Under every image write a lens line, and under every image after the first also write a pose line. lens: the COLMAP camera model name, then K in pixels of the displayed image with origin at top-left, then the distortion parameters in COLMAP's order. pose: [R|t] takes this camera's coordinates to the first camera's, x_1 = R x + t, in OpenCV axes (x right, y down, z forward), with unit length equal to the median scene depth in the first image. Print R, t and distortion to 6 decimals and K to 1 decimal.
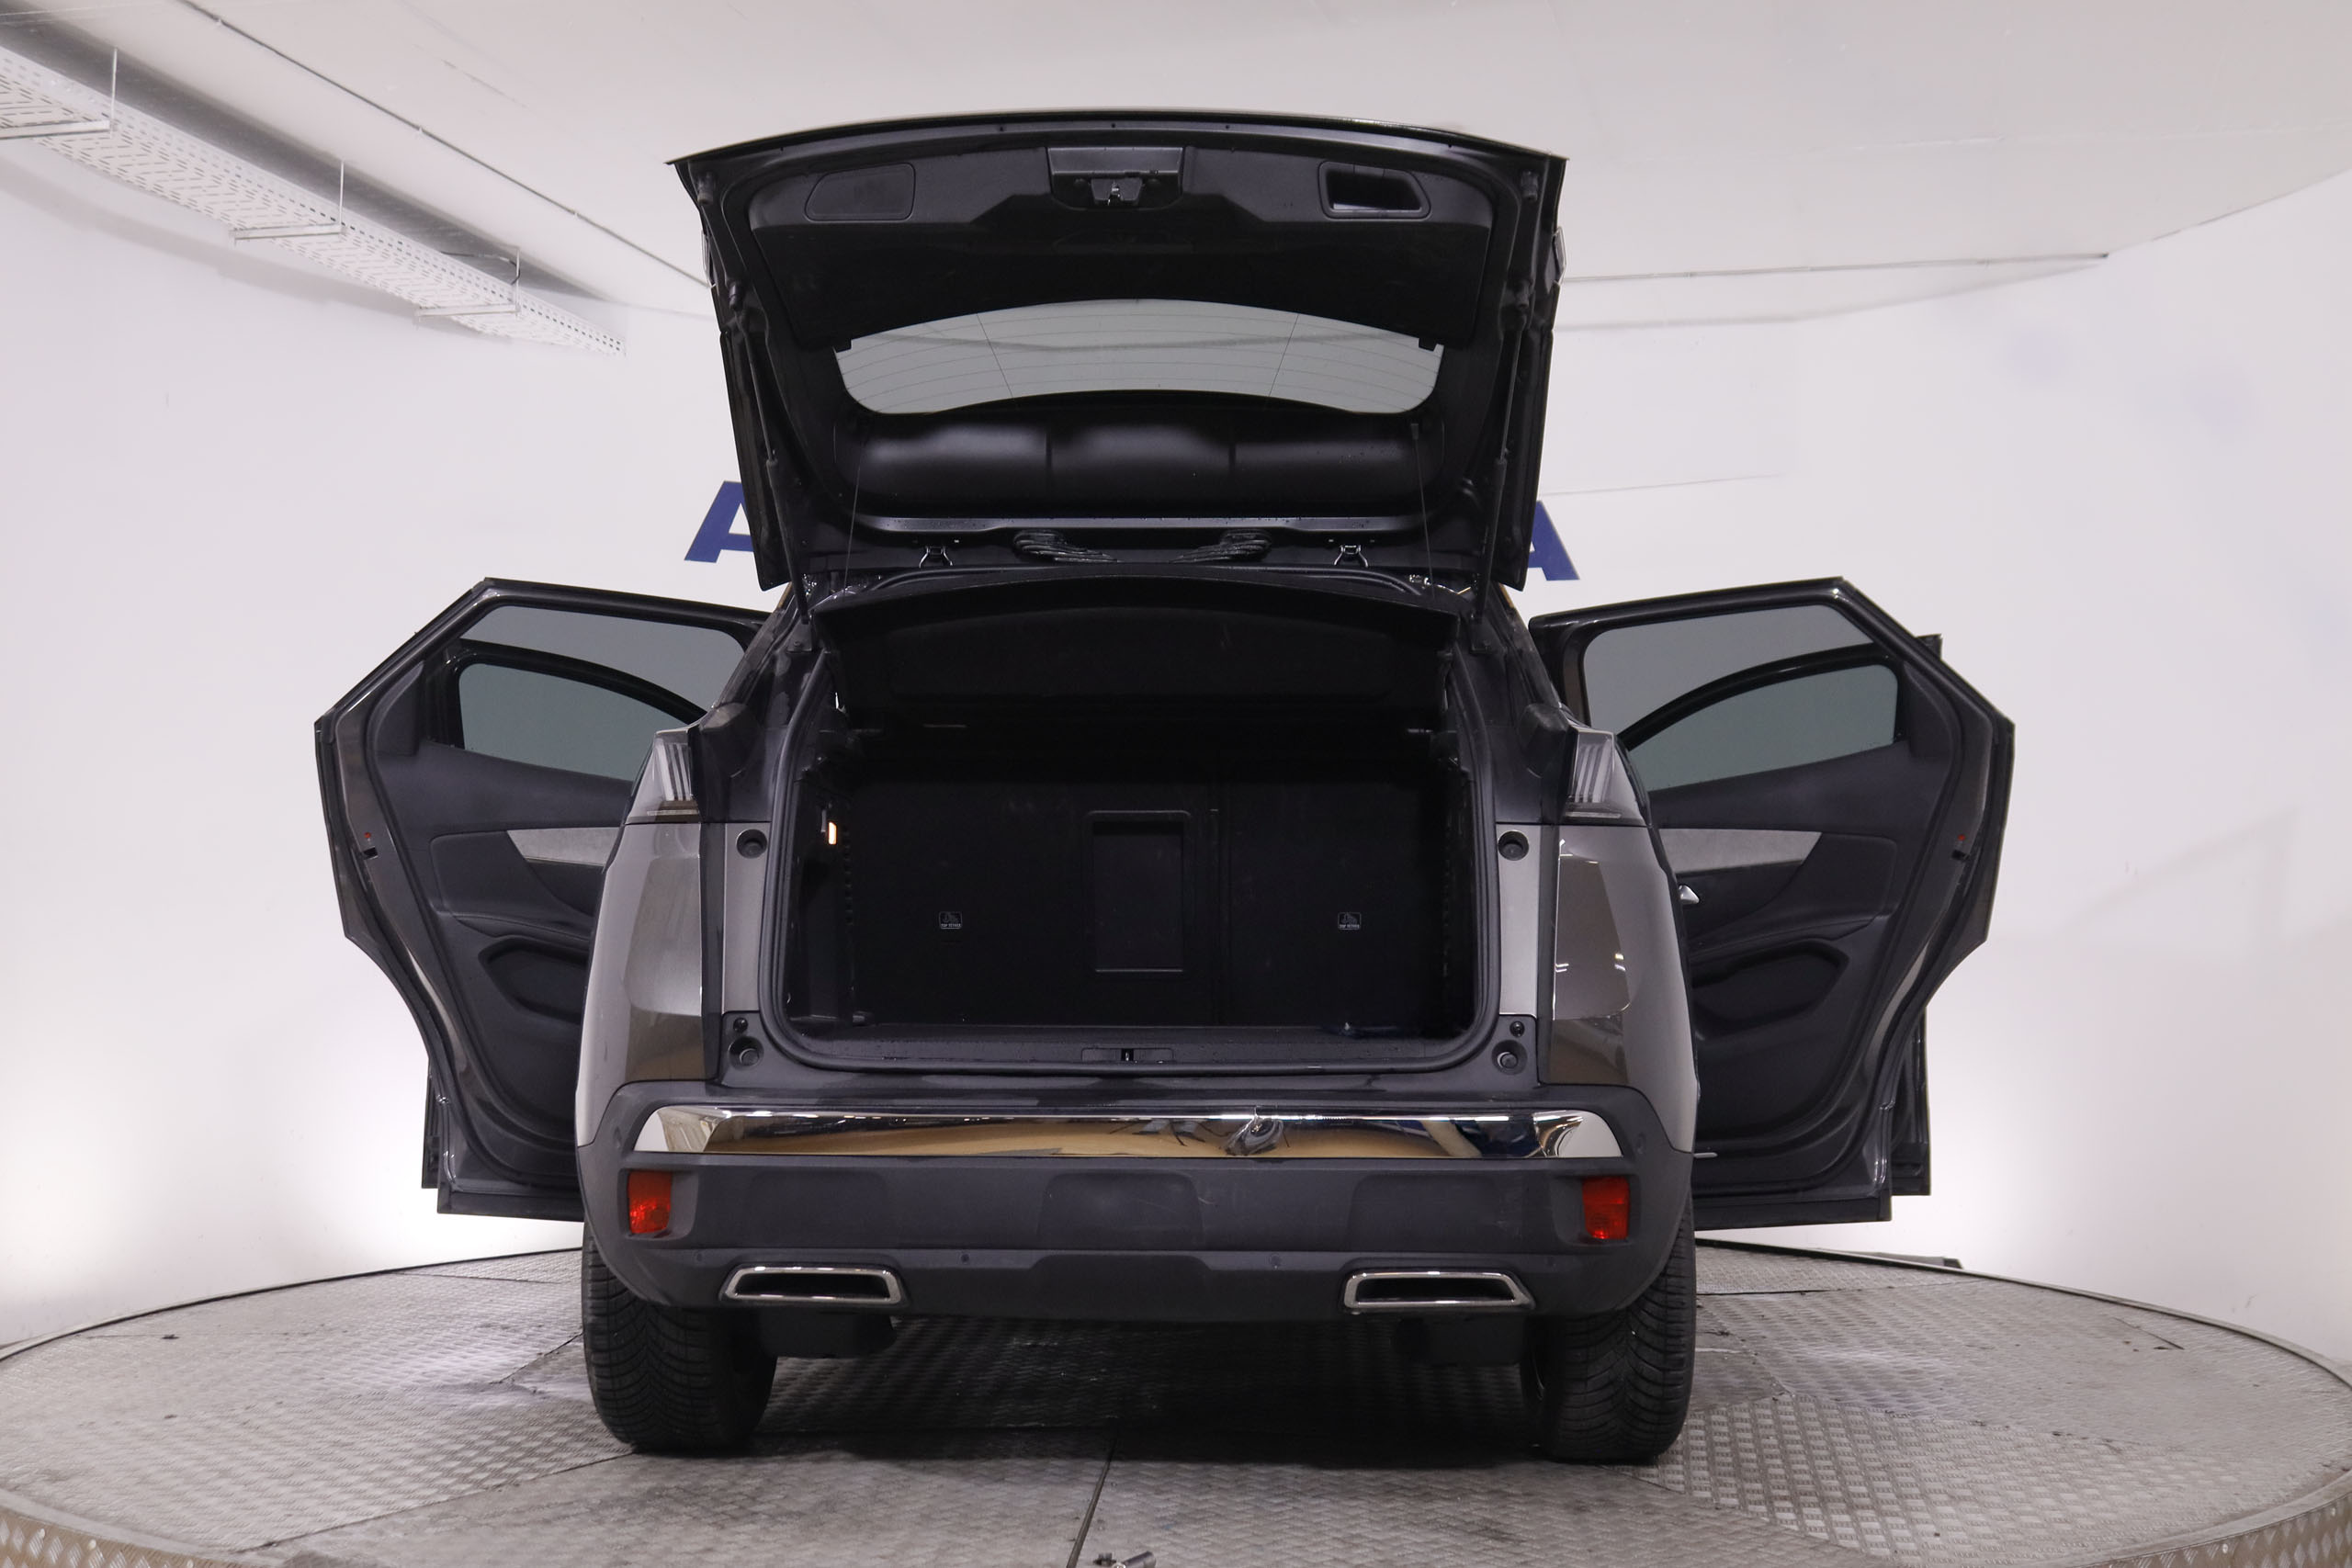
lens RADIAL K [[2770.1, 0, 1211.4], [0, 2770.1, 781.1], [0, 0, 1]] dist [-0.049555, 0.000000]
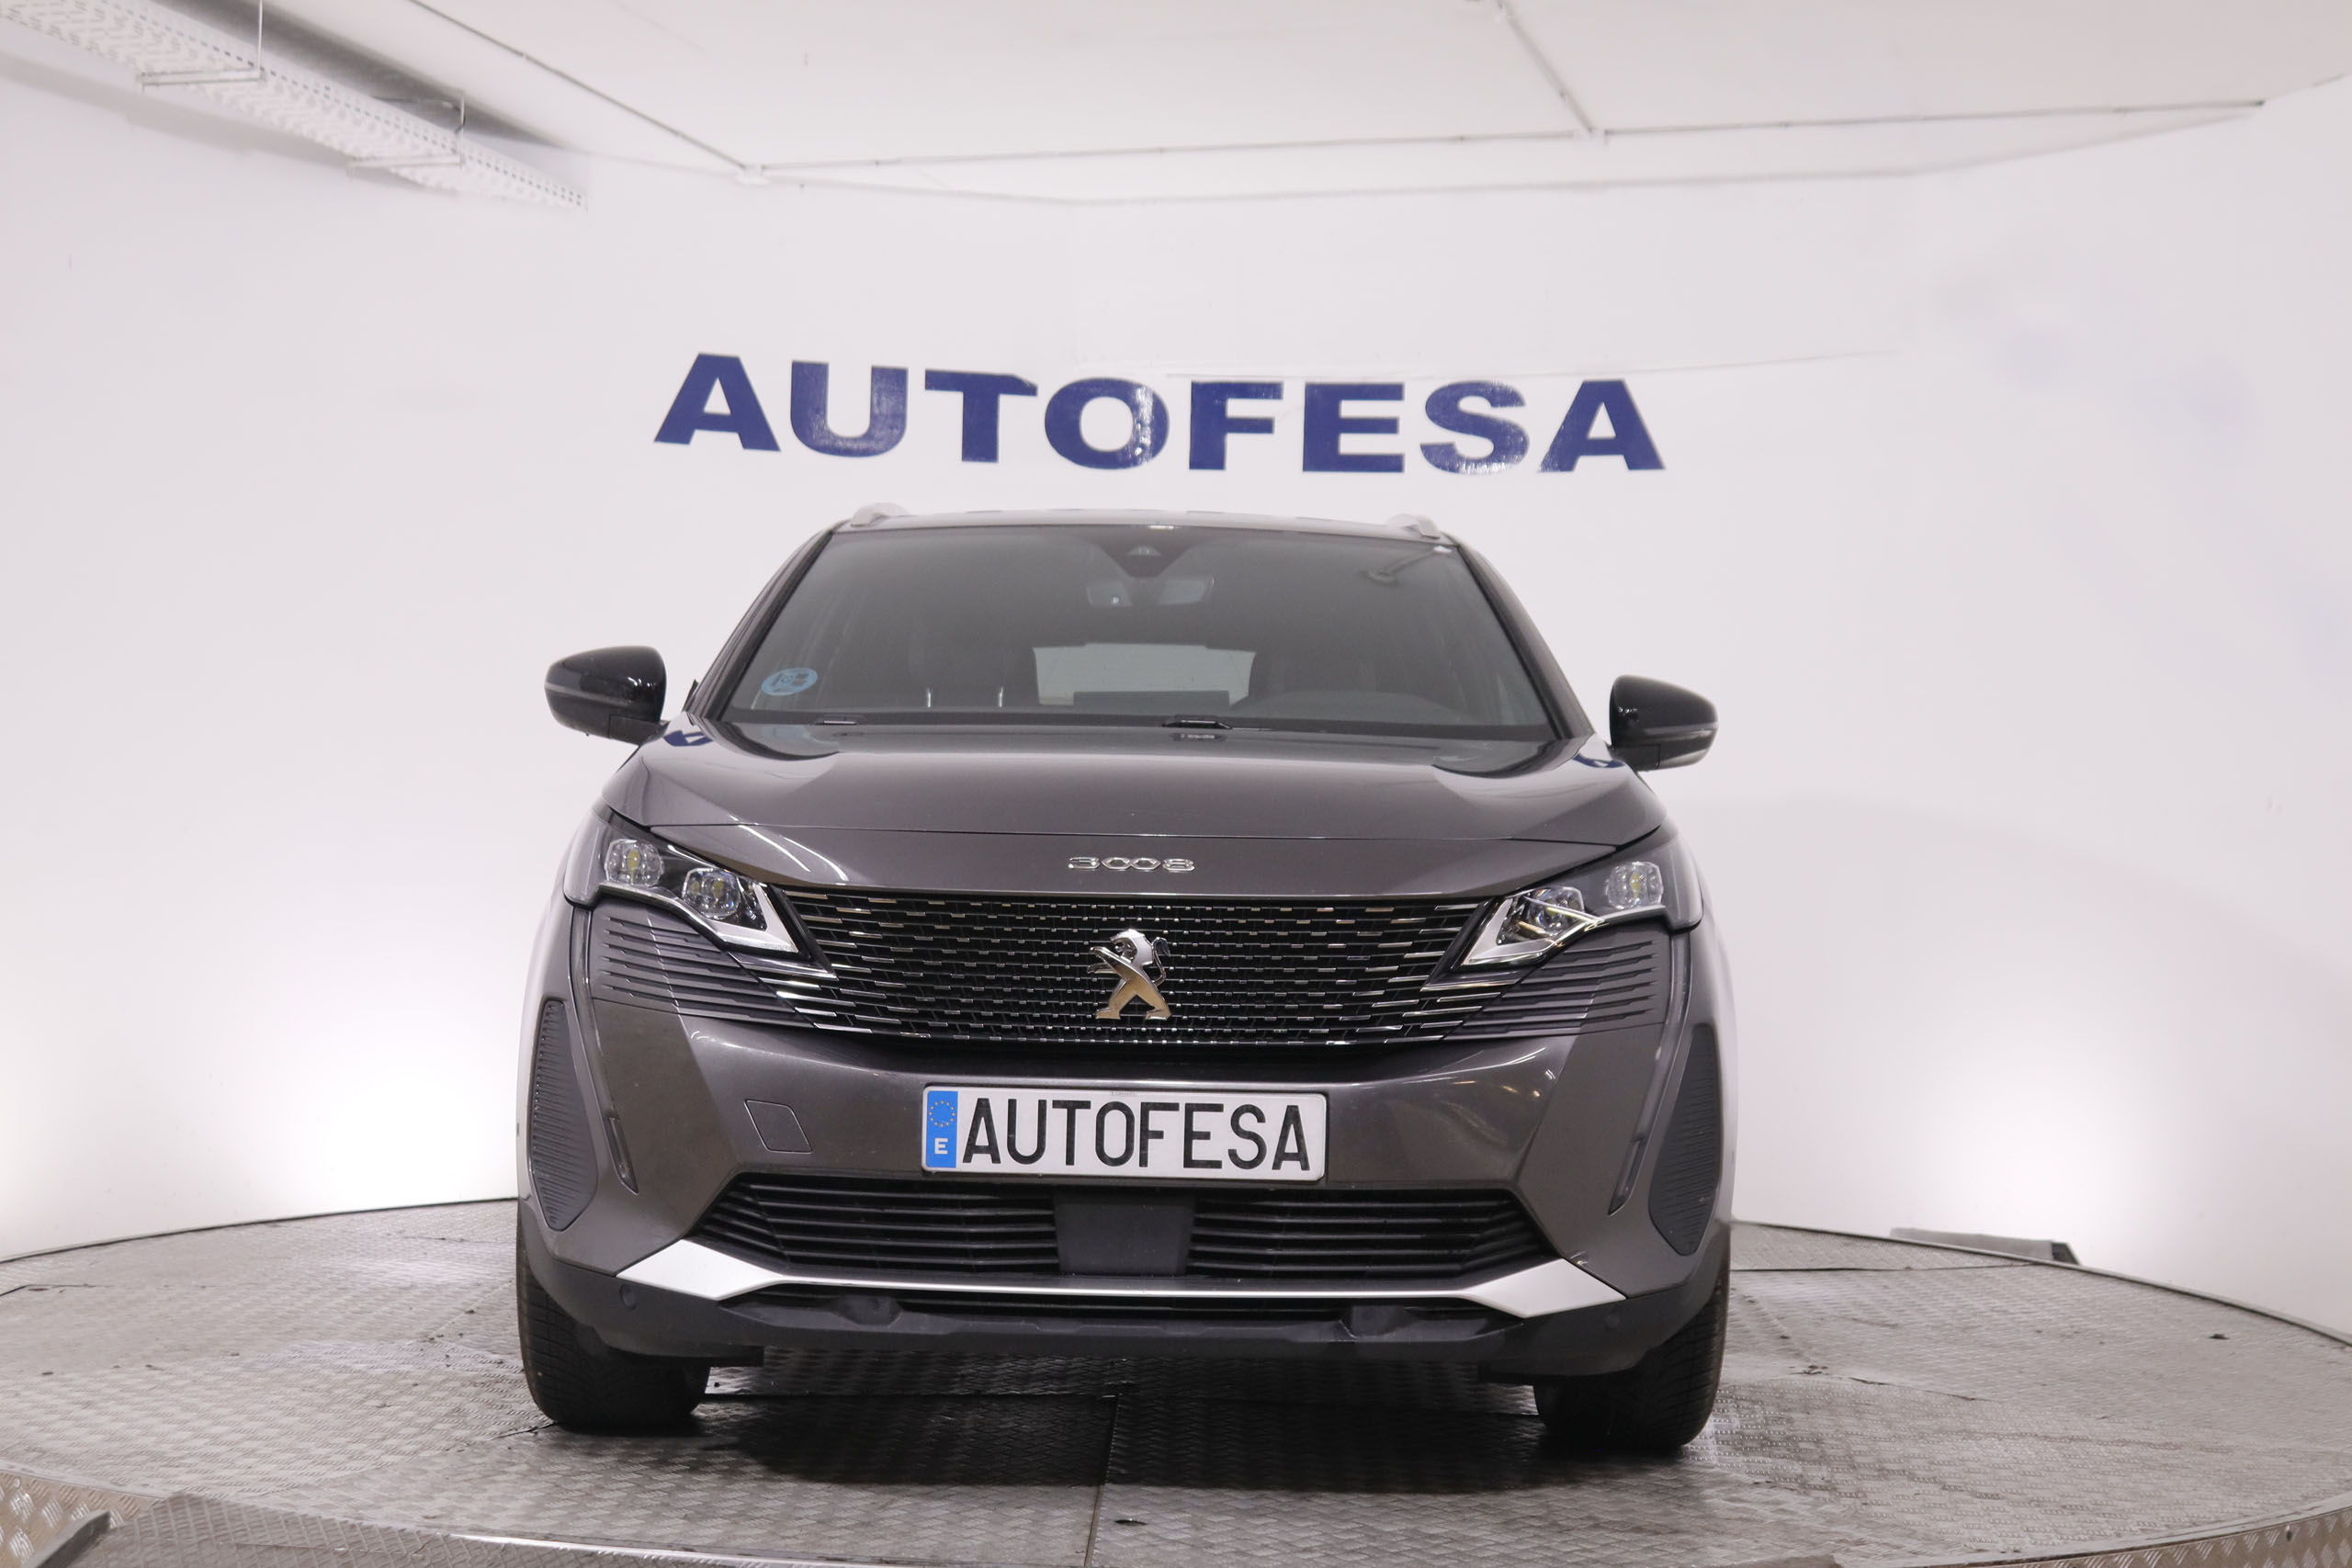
lens RADIAL K [[3260.8, 0, 1205.5], [0, 3260.8, 783.4], [0, 0, 1]] dist [-0.014137, 0.000000]
pose [[0.999330, 0.009014, -0.035486, 0.033891], [-0.007922, 0.999494, 0.030808, -0.004996], [0.035745, -0.030507, 0.998895, -0.061030]]
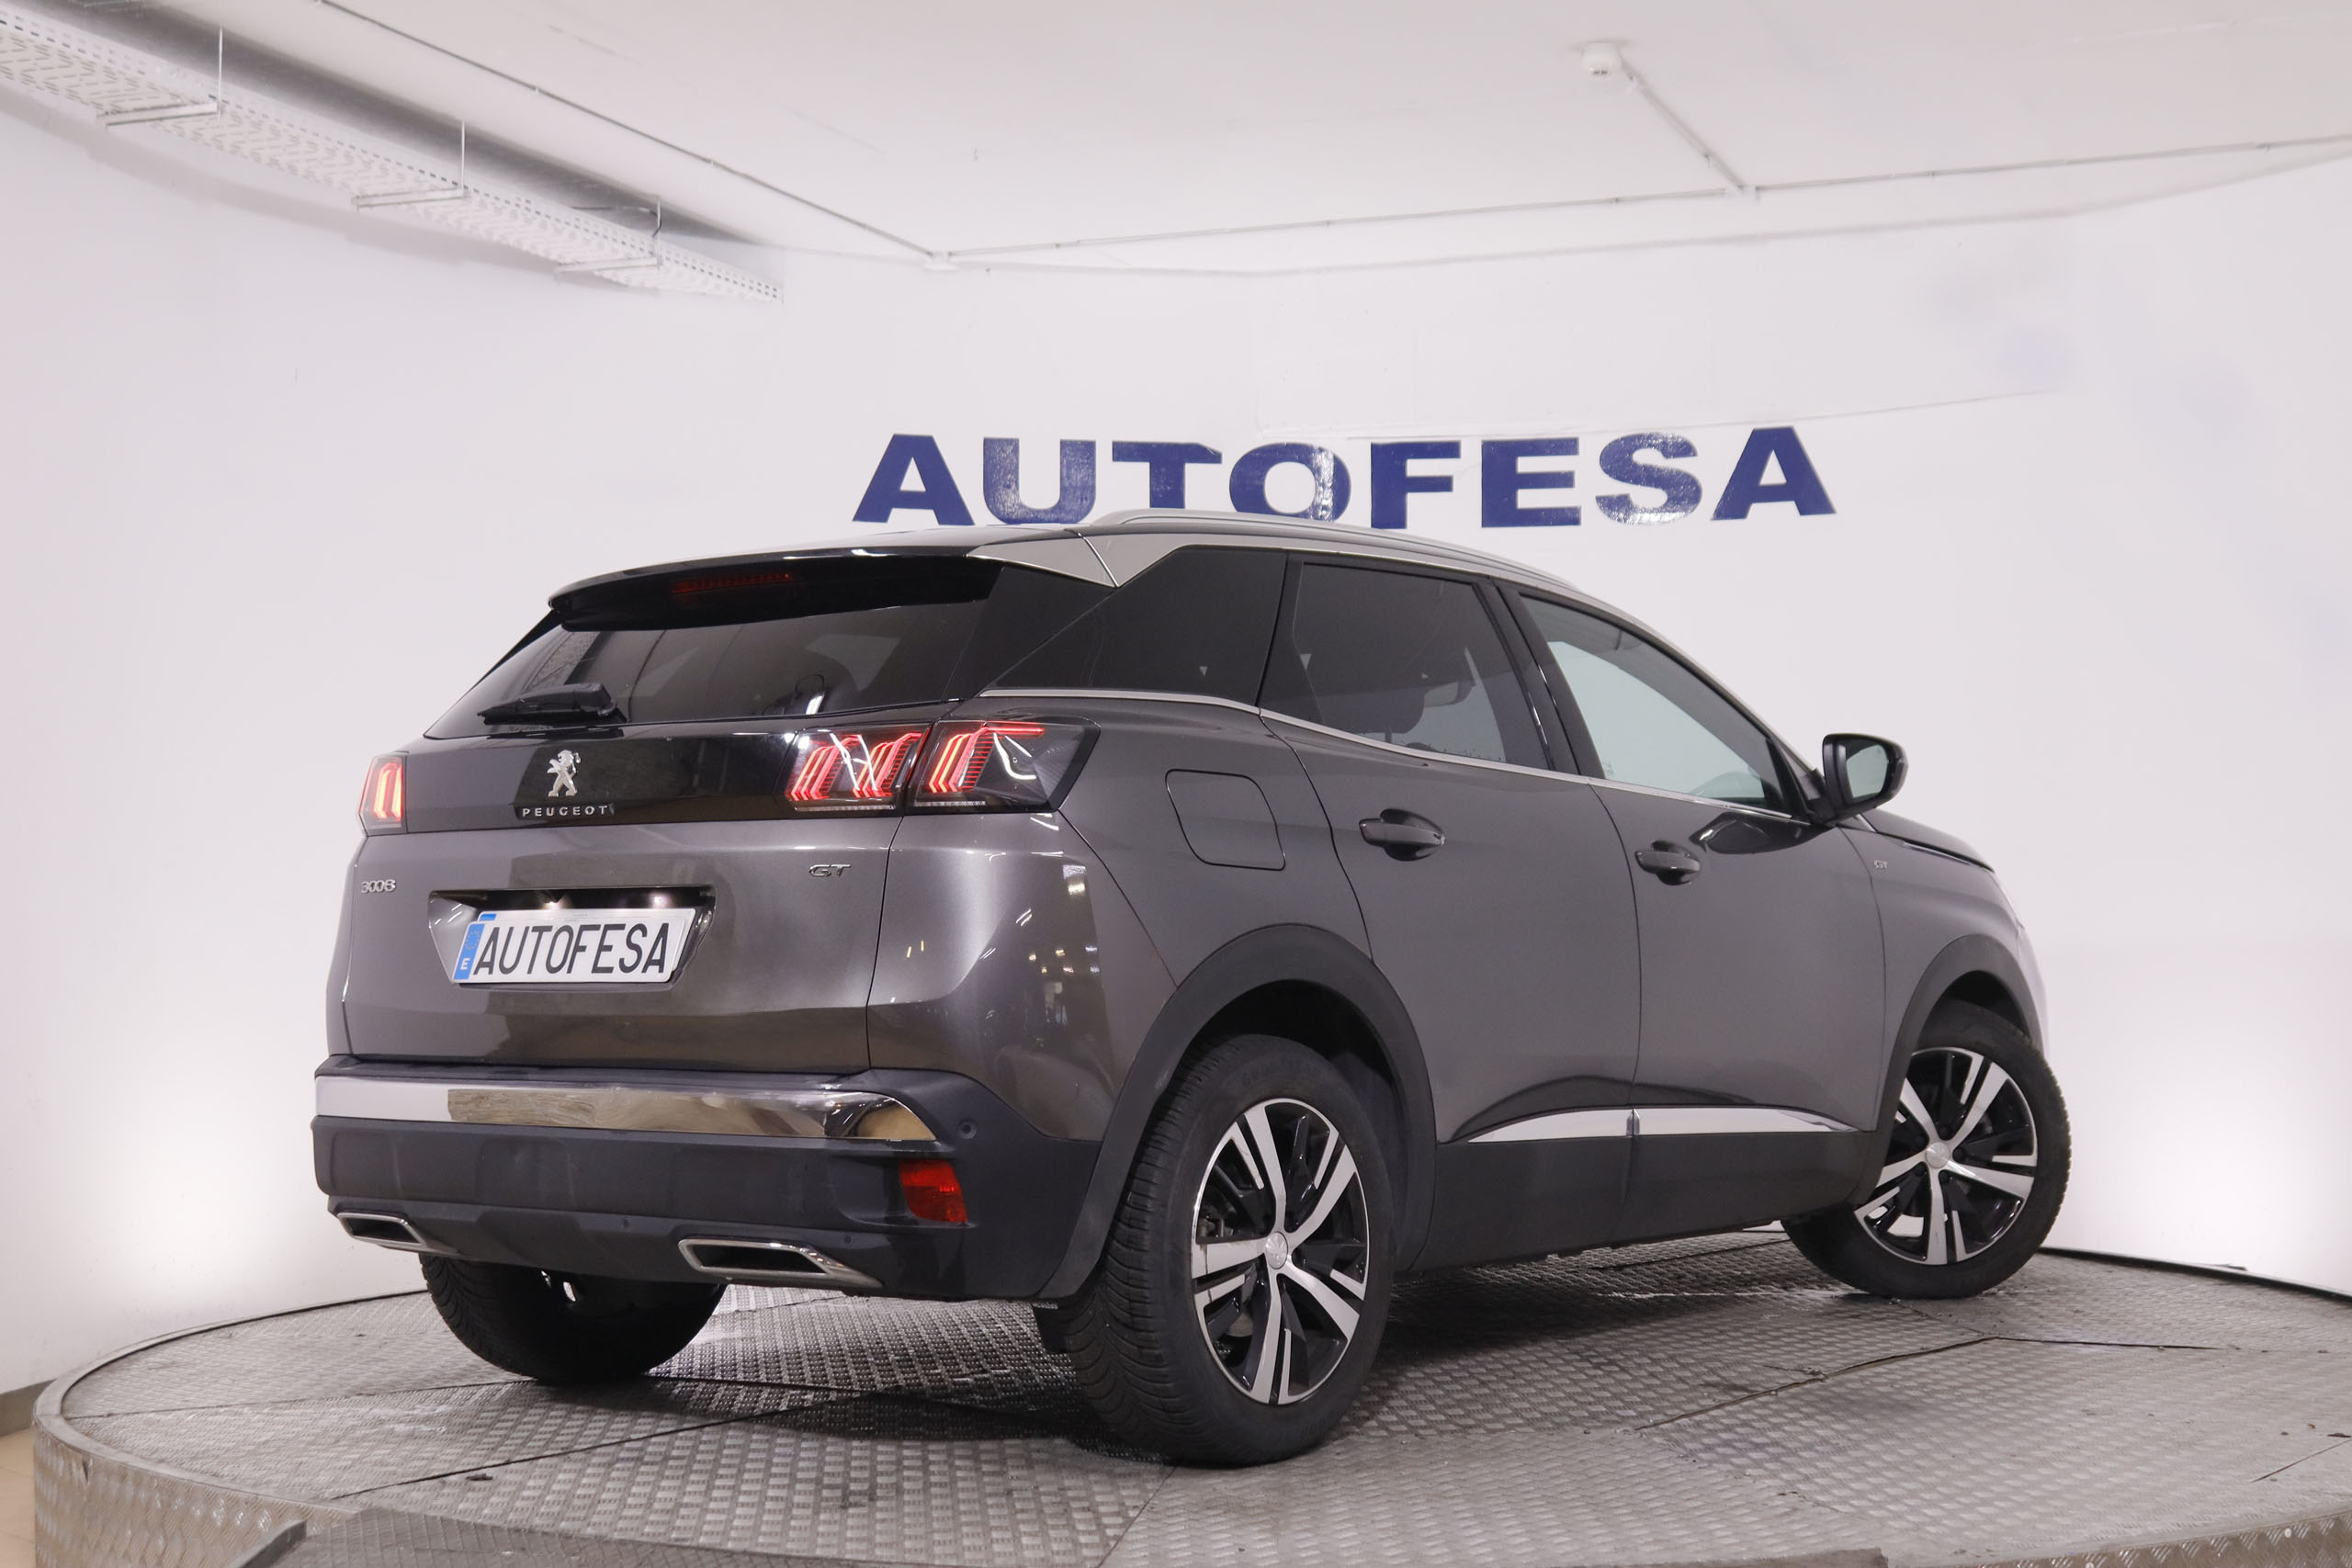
lens RADIAL K [[3301.6, 0, 1197.8], [0, 3301.6, 750.3], [0, 0, 1]] dist [-0.009407, 0.000000]
pose [[0.992552, -0.020466, -0.120091, 0.075342], [0.021168, 0.999765, 0.004569, -0.007273], [0.119970, -0.007077, 0.992752, -0.117013]]
